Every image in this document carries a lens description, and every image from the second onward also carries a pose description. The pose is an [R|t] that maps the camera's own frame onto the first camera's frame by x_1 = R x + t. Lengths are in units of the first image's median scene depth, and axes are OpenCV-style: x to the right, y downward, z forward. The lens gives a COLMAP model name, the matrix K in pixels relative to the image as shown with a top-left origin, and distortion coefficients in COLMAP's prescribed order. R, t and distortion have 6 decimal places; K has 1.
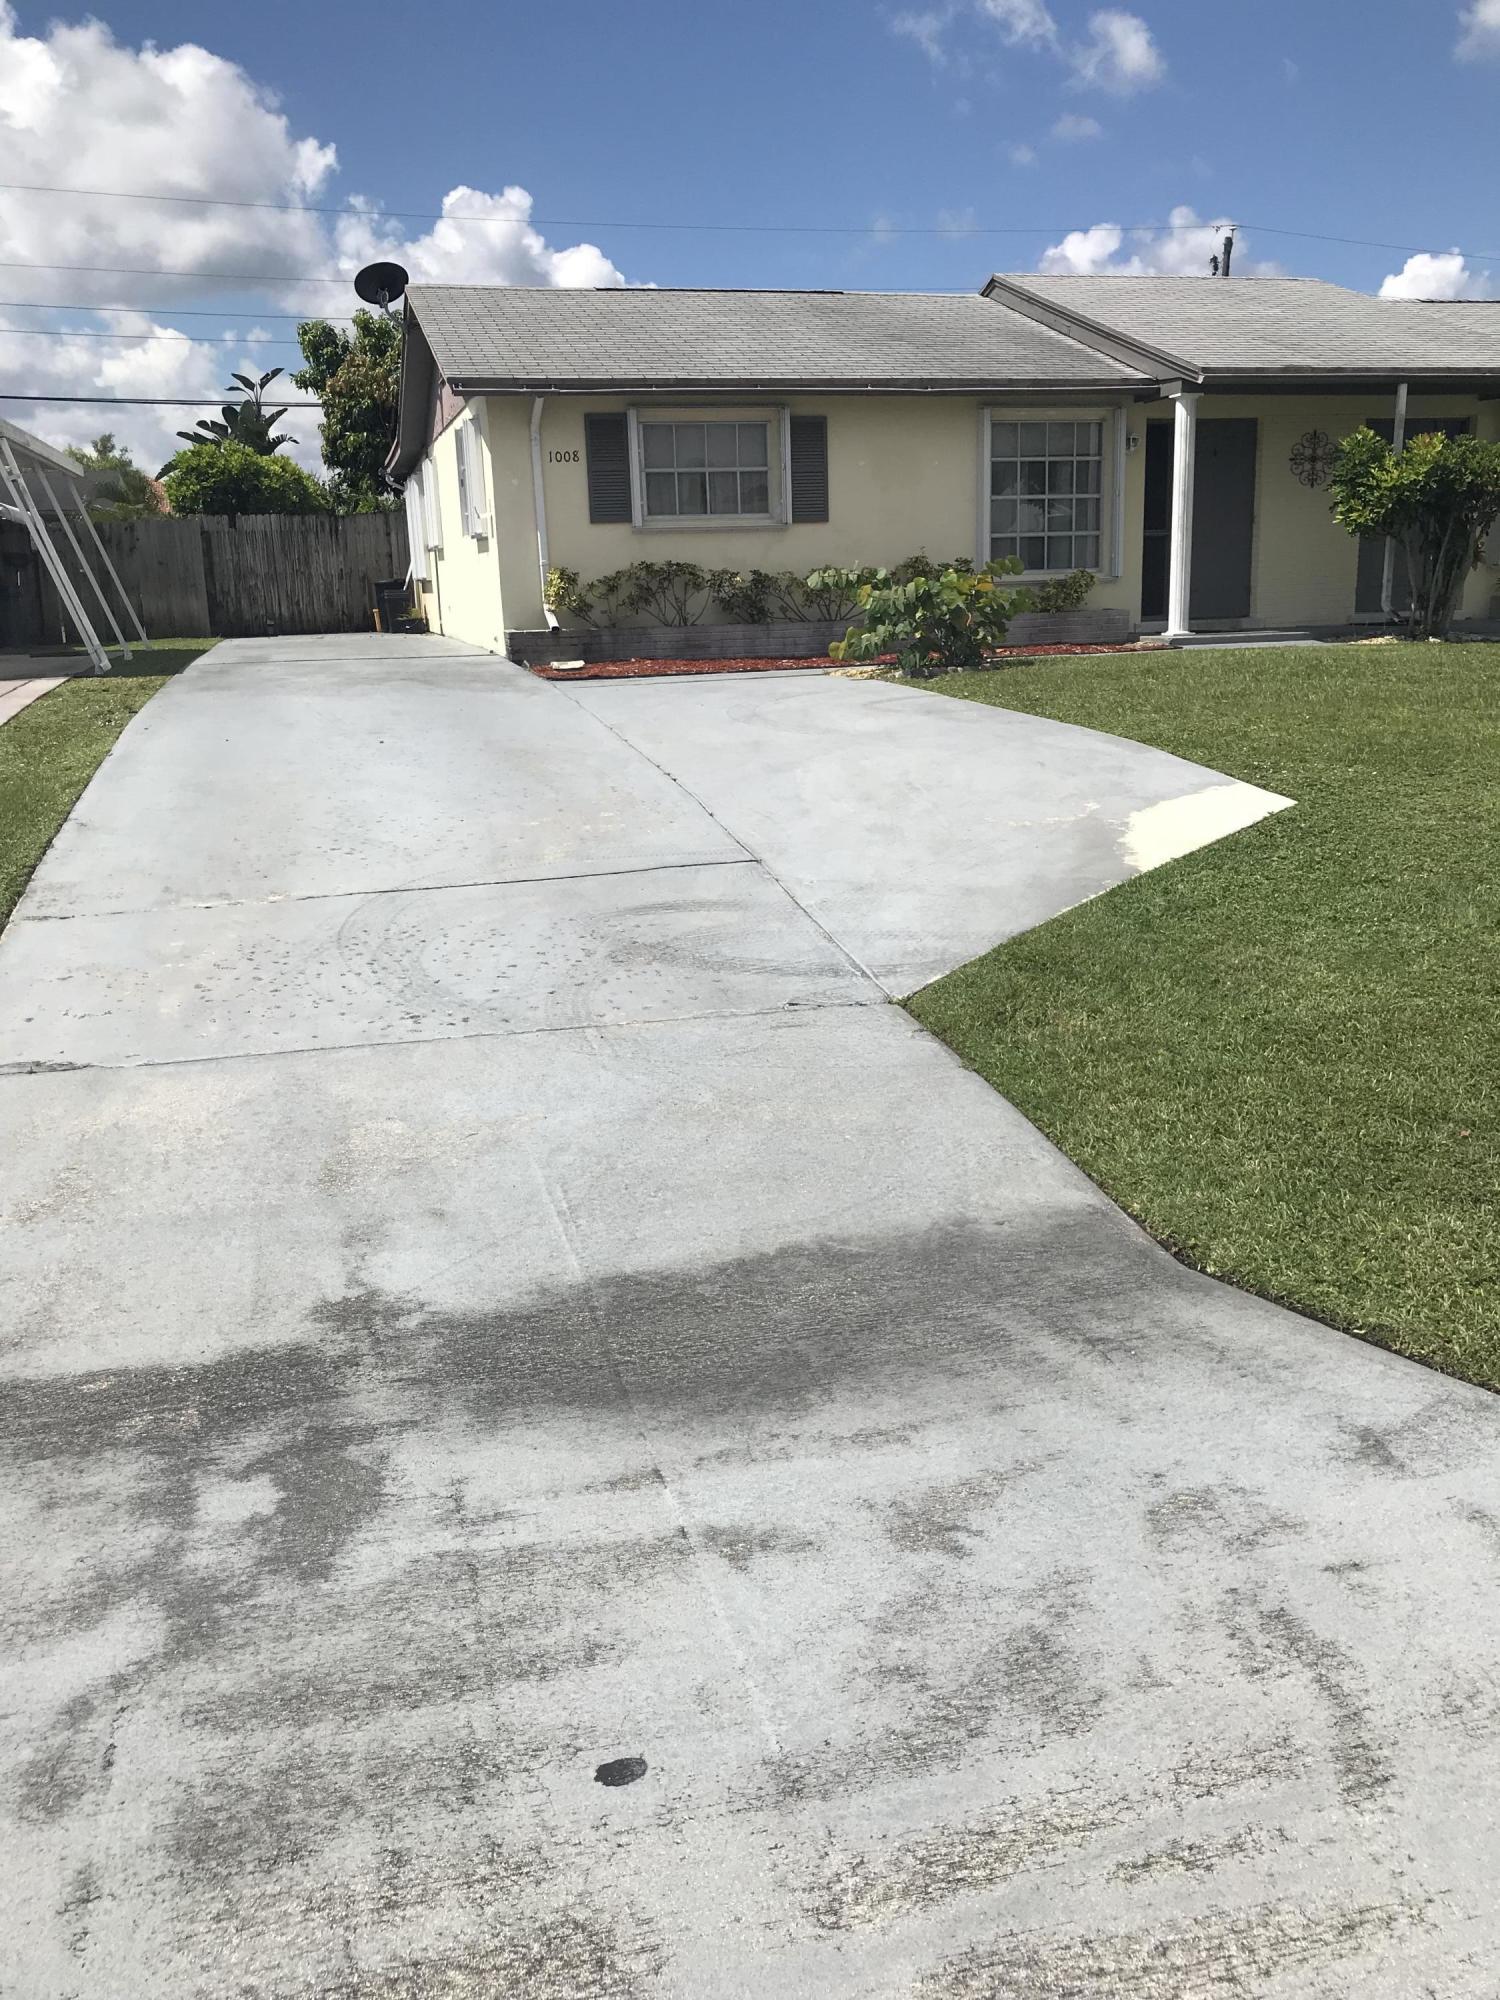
lens RADIAL K [[1674.6, 0, 749.7], [0, 1674.6, 1005.7], [0, 0, 1]] dist [0.053644, -0.054181]
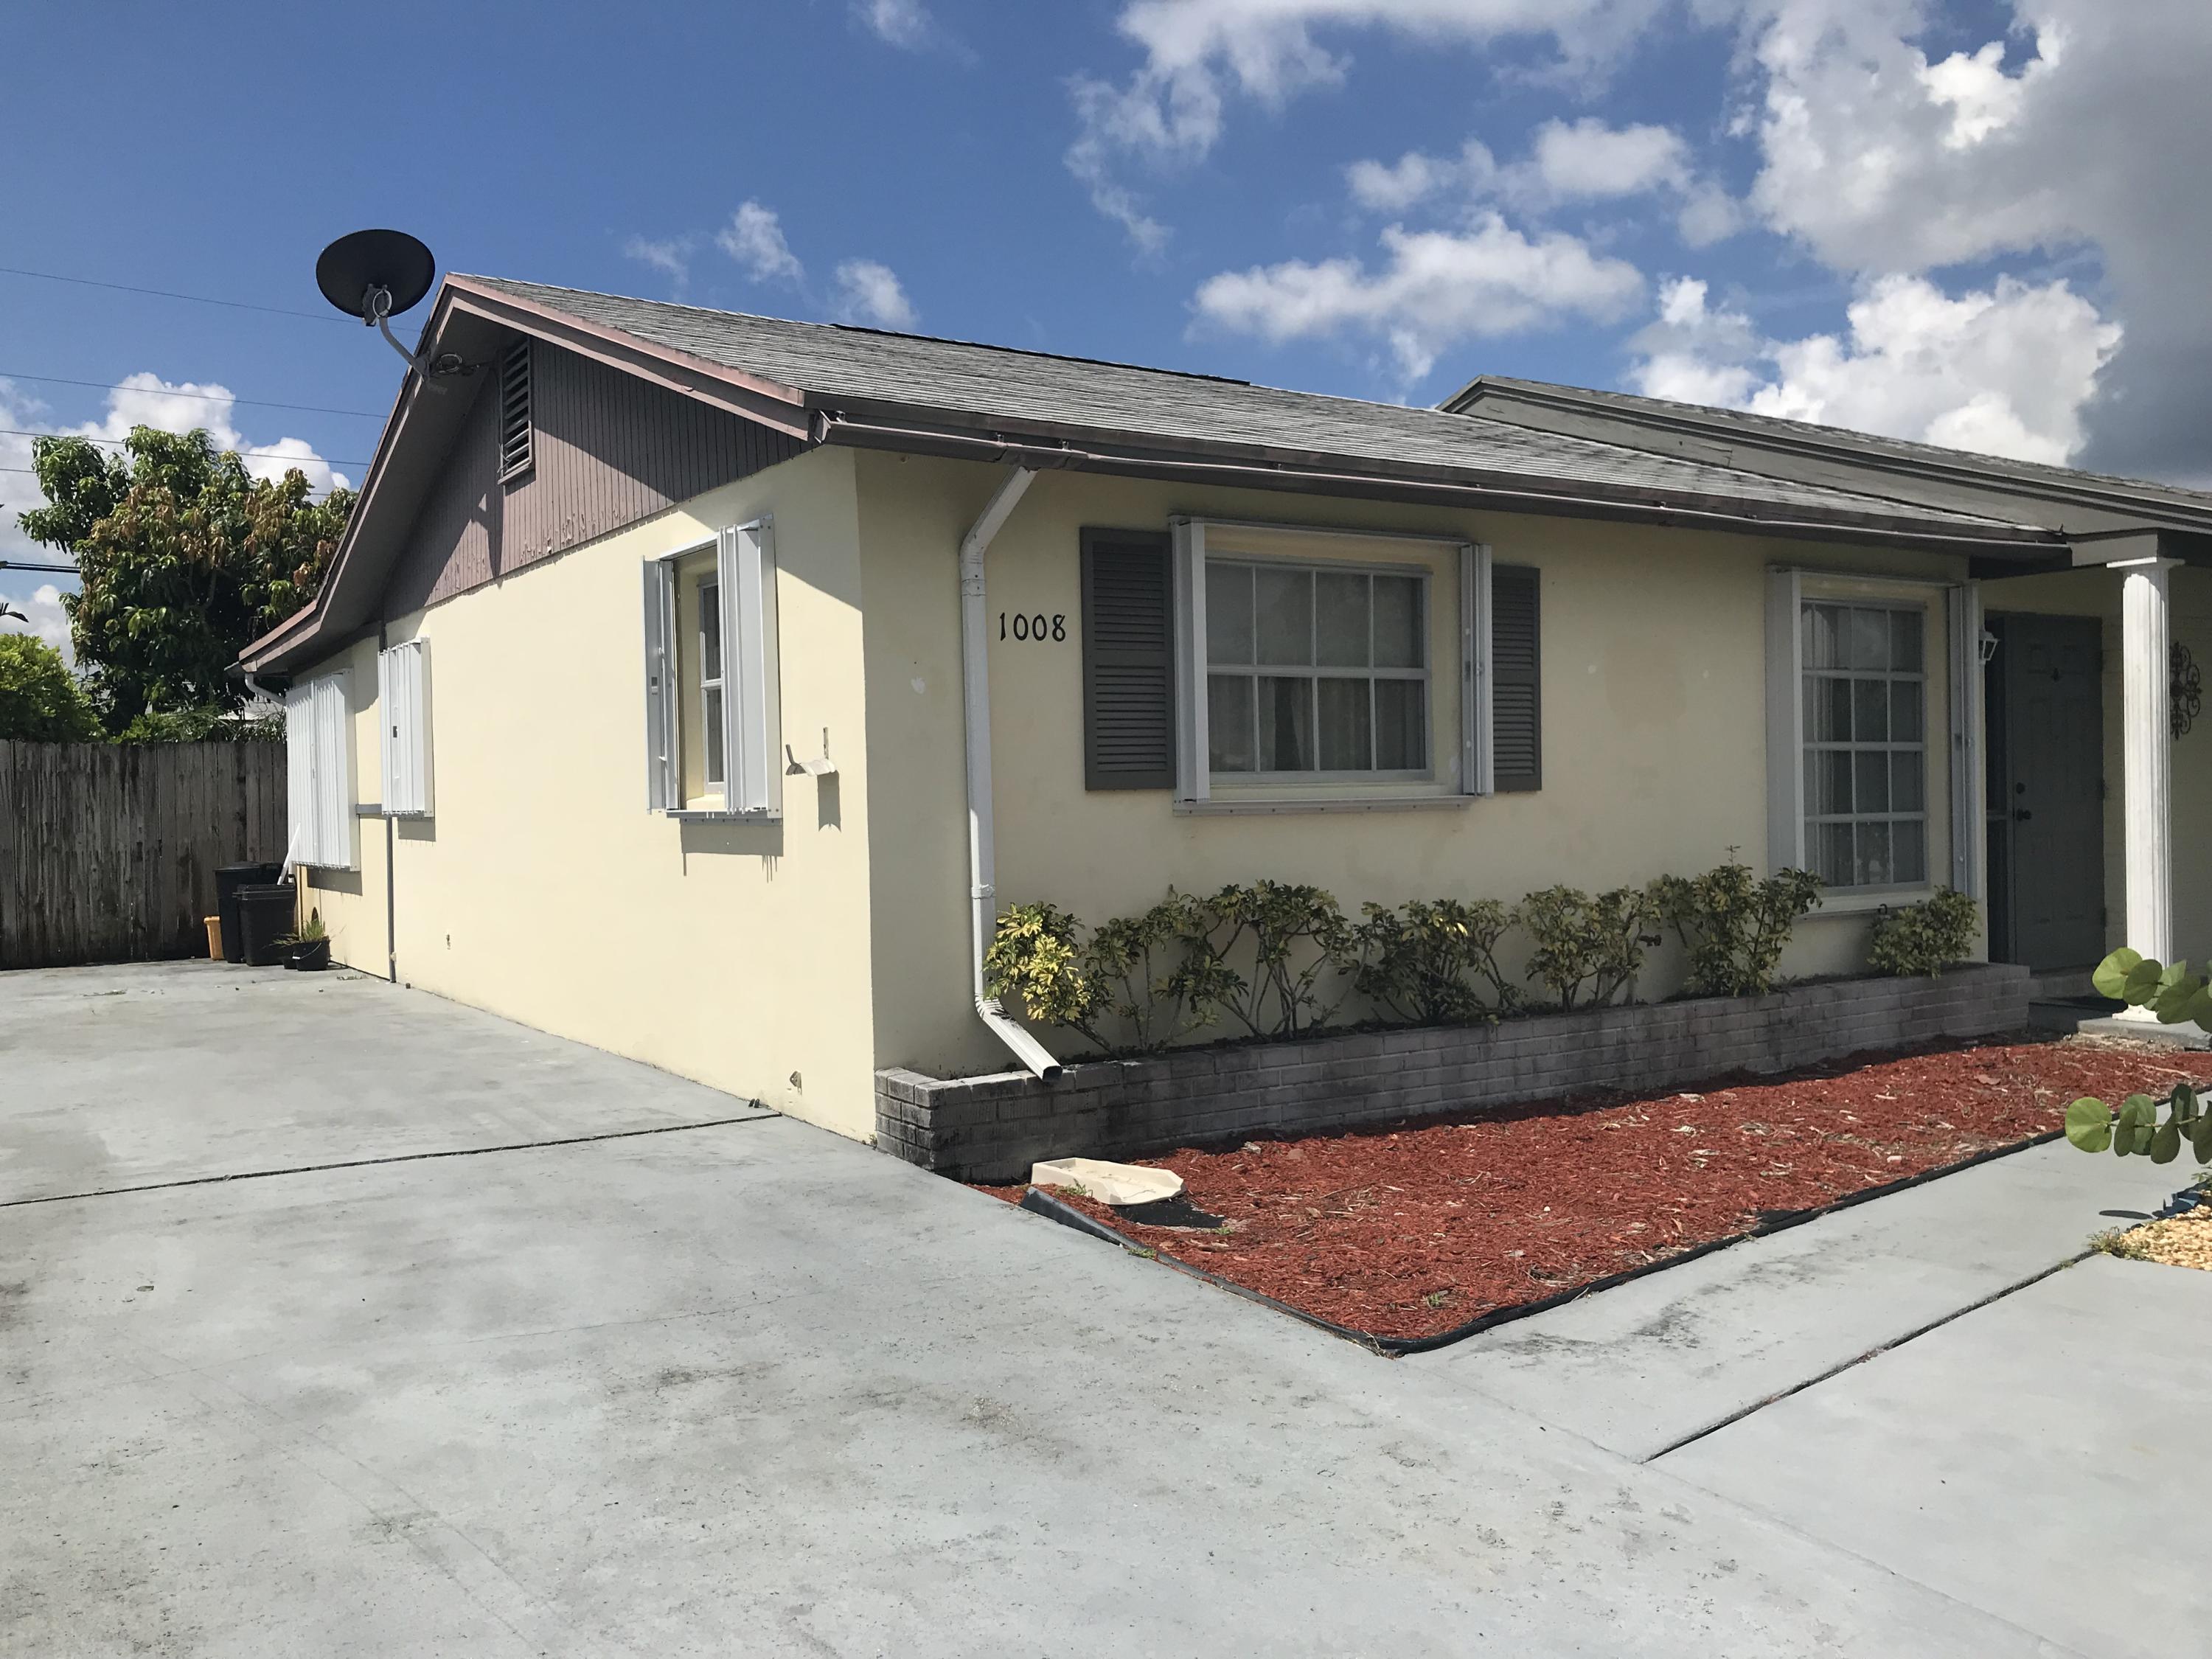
lens RADIAL K [[1852.1, 0, 1103.6], [0, 1852.1, 825.8], [0, 0, 1]] dist [0.053644, -0.054181]
pose [[0.950981, 0.005174, 0.309207, -0.152898], [0.068893, 0.971189, -0.228136, -0.123511], [-0.301479, 0.238255, 0.923225, 0.413304]]
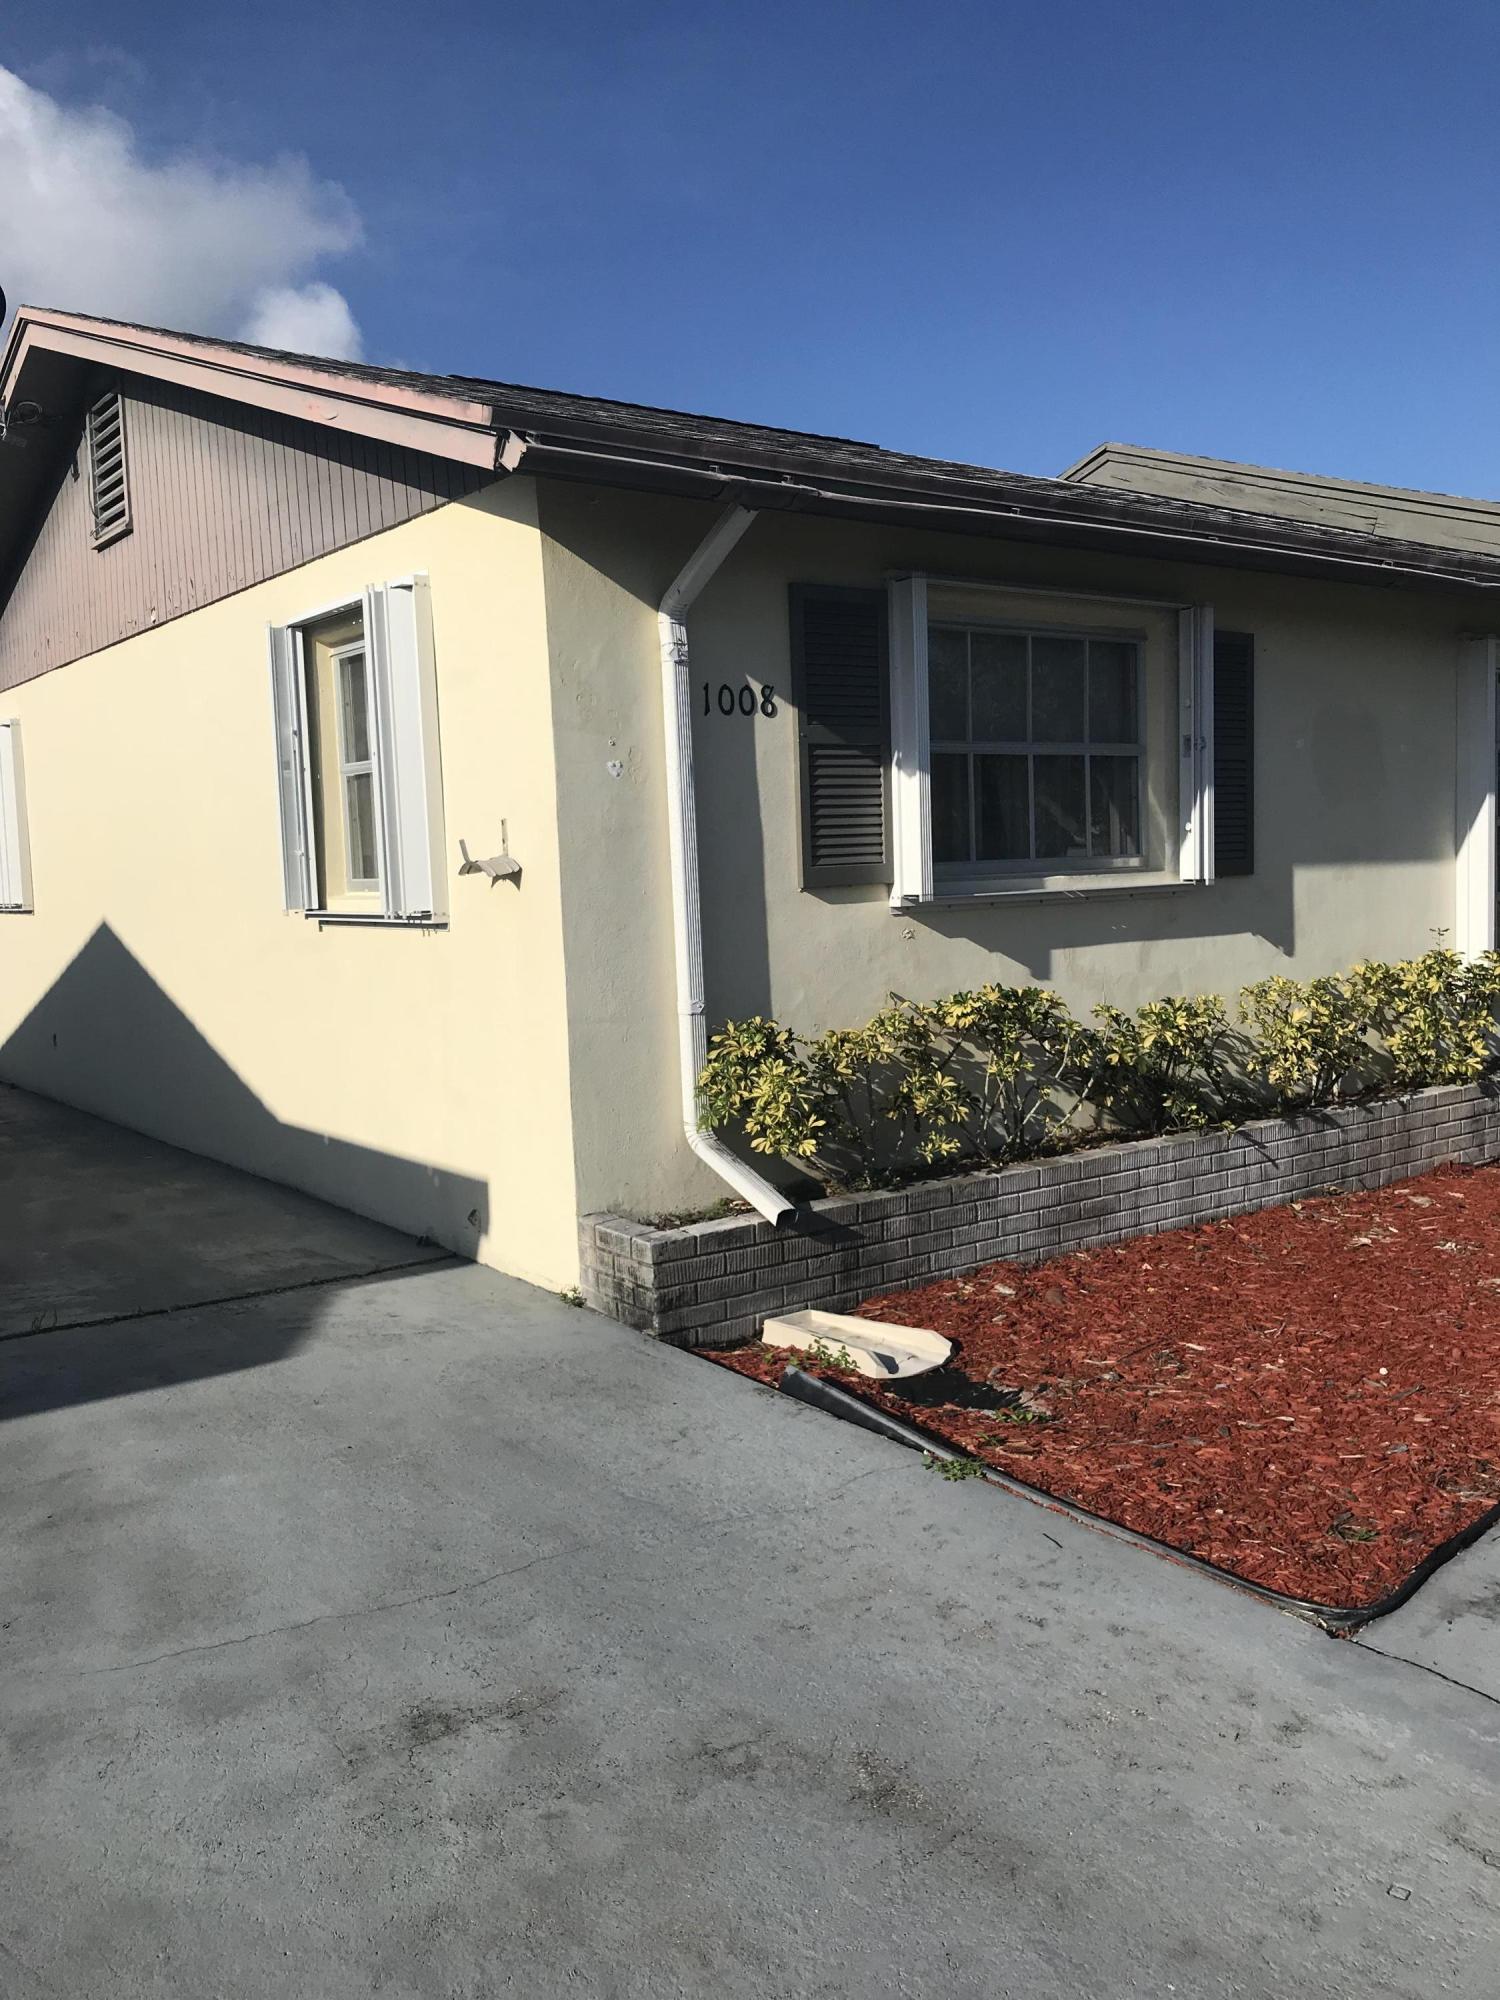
lens RADIAL K [[1674.6, 0, 756.5], [0, 1674.6, 1002.6], [0, 0, 1]] dist [0.053644, -0.054181]
pose [[0.928829, -0.031911, 0.369131, -0.157139], [0.096294, 0.982840, -0.157334, -0.143711], [-0.357776, 0.181681, 0.915963, 0.473801]]
